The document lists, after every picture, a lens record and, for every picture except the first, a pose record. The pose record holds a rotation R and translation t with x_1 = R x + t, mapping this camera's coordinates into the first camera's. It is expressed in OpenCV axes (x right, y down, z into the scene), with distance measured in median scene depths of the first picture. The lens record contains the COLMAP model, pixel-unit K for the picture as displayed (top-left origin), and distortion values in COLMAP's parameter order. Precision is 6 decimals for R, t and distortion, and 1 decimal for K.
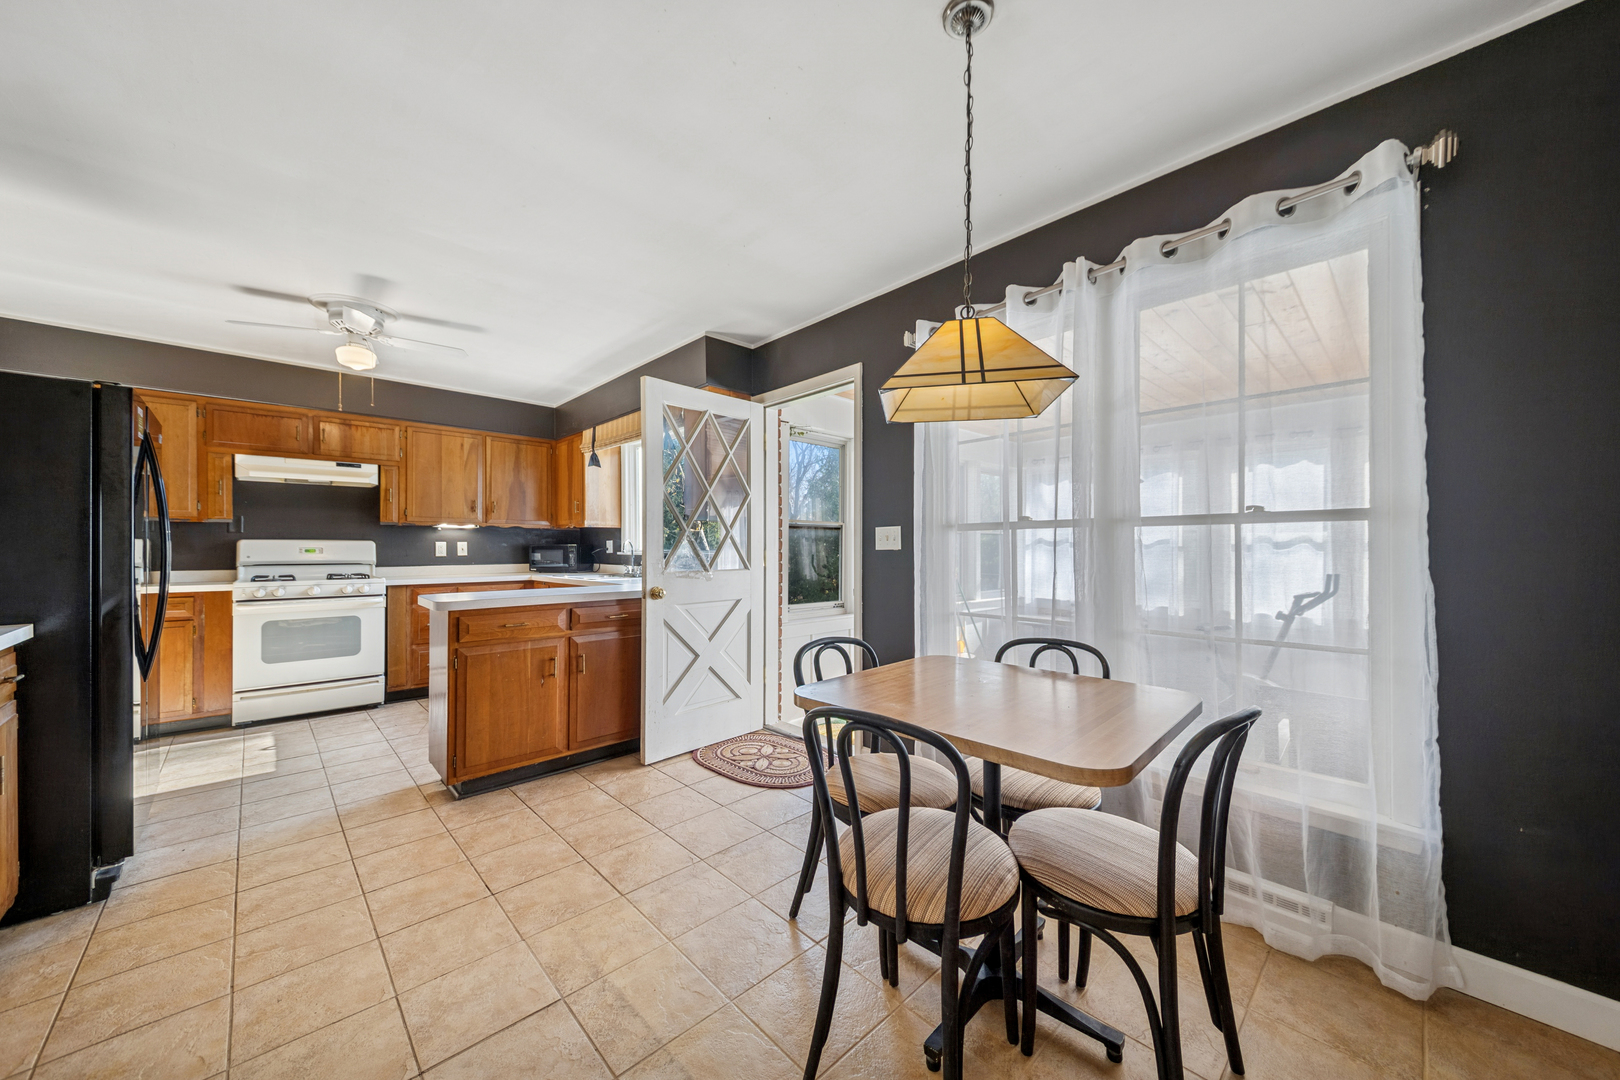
lens RADIAL K [[577.4, 0, 820.0], [0, 577.4, 544.6], [0, 0, 1]] dist [0.001868, -0.000064]
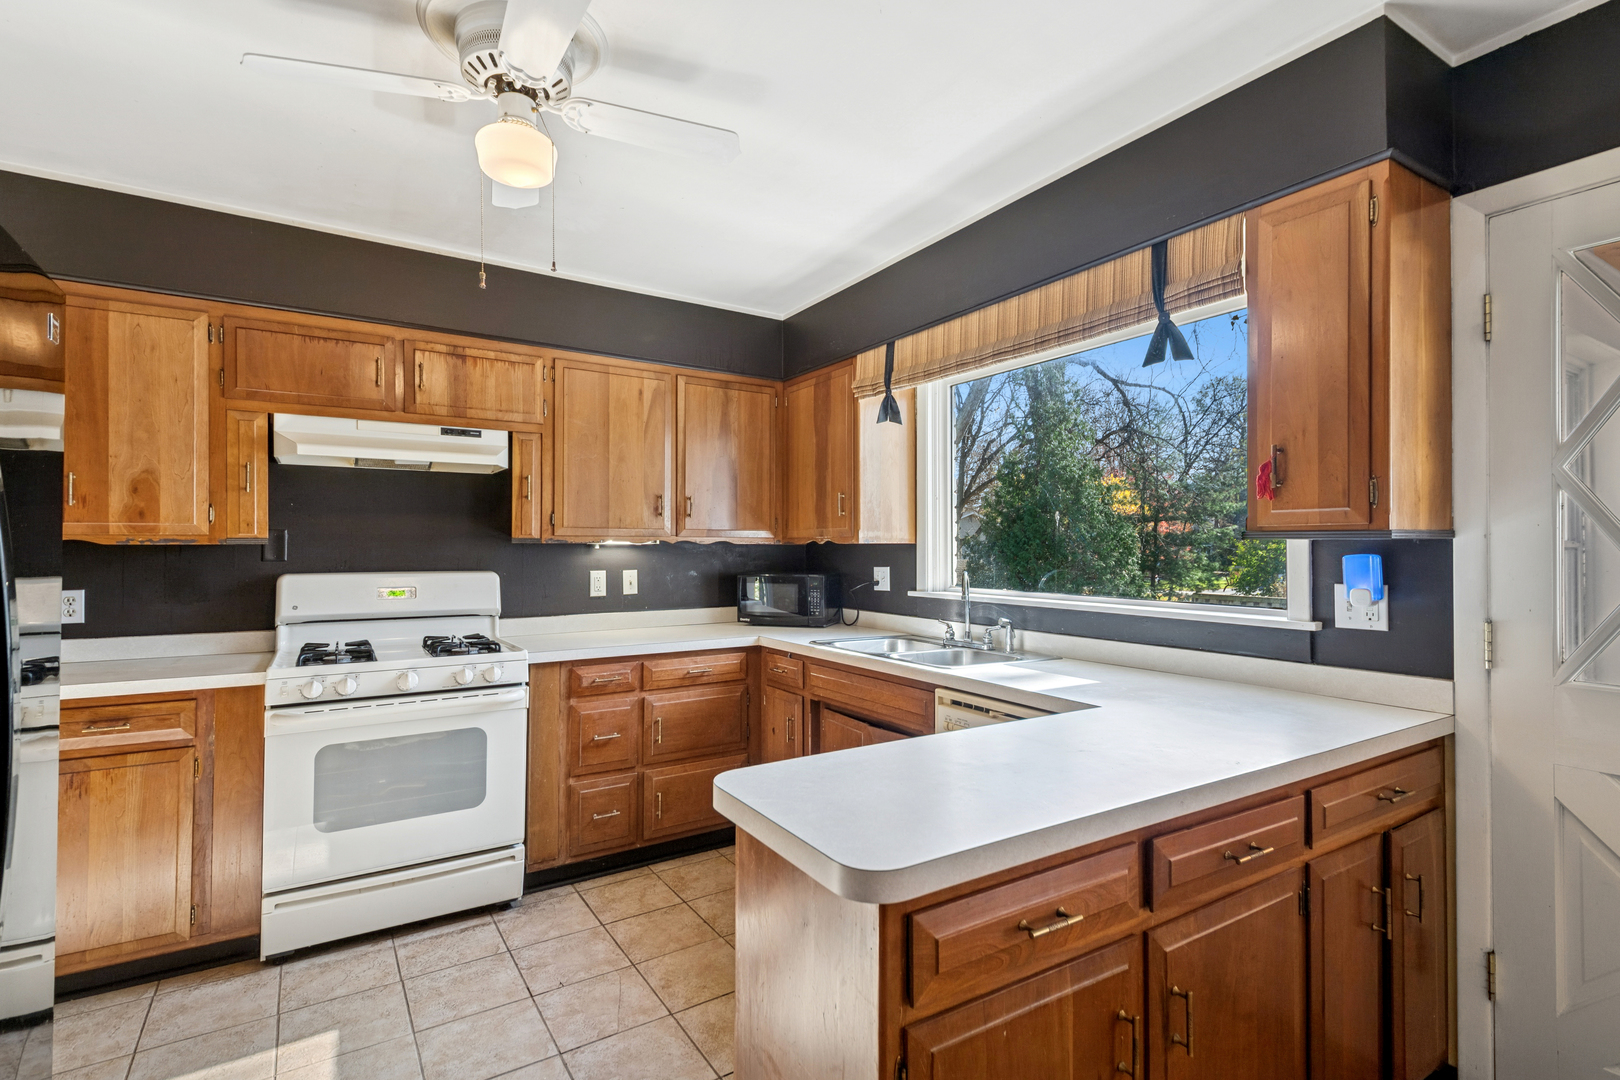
lens RADIAL K [[773.2, 0, 806.2], [0, 773.2, 535.8], [0, 0, 1]] dist [0.042492, -0.000625]
pose [[0.978478, -0.002988, -0.206329, -0.356552], [0.000618, 0.999933, -0.011546, -0.033895], [0.206350, 0.011170, 0.978414, 0.364761]]
